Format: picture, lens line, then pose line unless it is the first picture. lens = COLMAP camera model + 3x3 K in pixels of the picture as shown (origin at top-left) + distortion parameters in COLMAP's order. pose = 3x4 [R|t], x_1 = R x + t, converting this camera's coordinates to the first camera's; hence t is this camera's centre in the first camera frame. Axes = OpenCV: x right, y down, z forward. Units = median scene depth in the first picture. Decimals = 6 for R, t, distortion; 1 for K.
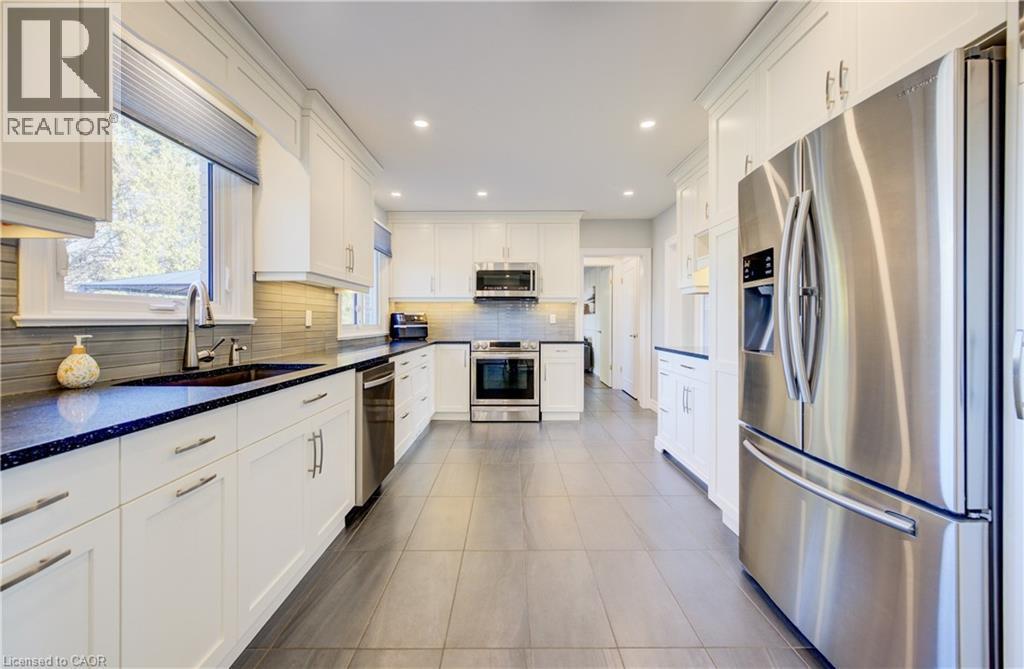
lens RADIAL K [[402.6, 0, 513.3], [0, 402.6, 322.7], [0, 0, 1]] dist [-0.000645, 0.000295]
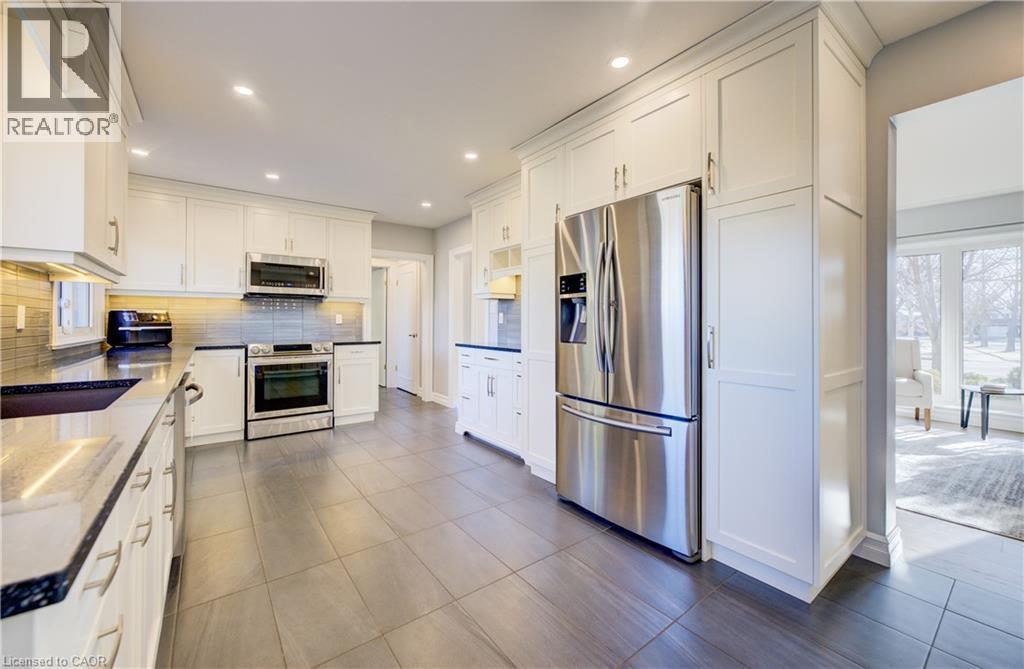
lens RADIAL K [[402.6, 0, 513.3], [0, 402.6, 322.7], [0, 0, 1]] dist [-0.000645, 0.000295]
pose [[0.795471, -0.001762, 0.605989, -0.170709], [0.002222, 0.999998, -0.000010, -0.000198], [-0.605987, 0.001354, 0.795473, -0.011670]]
